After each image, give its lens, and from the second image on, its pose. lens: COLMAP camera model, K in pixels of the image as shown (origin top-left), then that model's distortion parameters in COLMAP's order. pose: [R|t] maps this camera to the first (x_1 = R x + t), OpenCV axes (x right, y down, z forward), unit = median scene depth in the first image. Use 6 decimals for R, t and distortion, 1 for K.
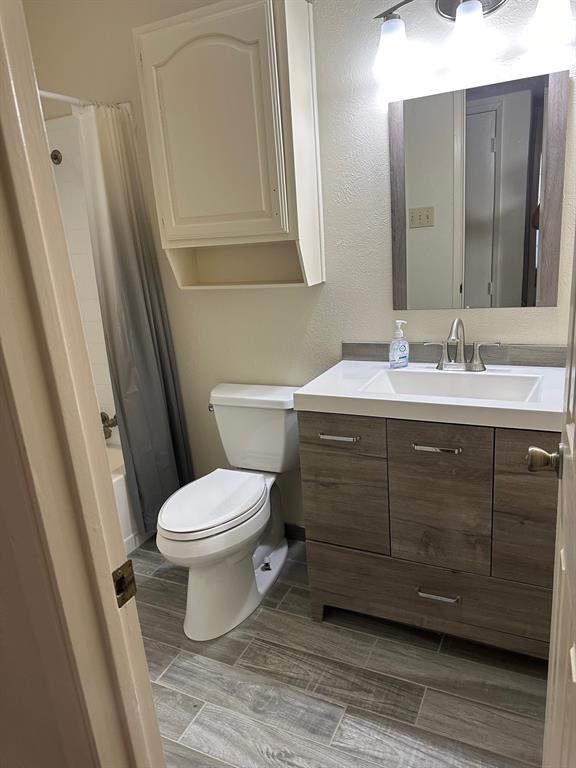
lens RADIAL K [[535.9, 0, 290.0], [0, 535.9, 415.9], [0, 0, 1]] dist [0.036306, -0.059039]
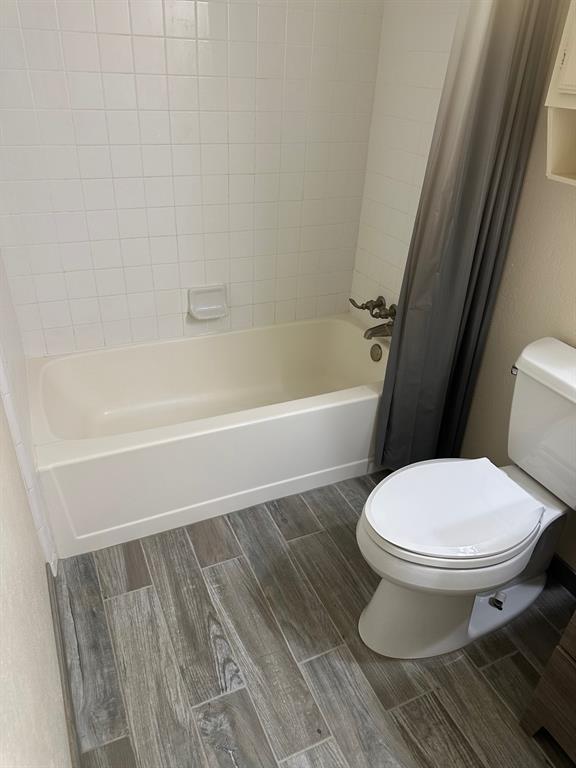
lens RADIAL K [[535.9, 0, 286.4], [0, 535.9, 386.1], [0, 0, 1]] dist [0.036306, -0.059039]
pose [[0.762044, 0.416938, -0.495431, -0.023565], [-0.285222, 0.903024, 0.321242, -0.135297], [0.581324, -0.103493, 0.807064, 0.297243]]
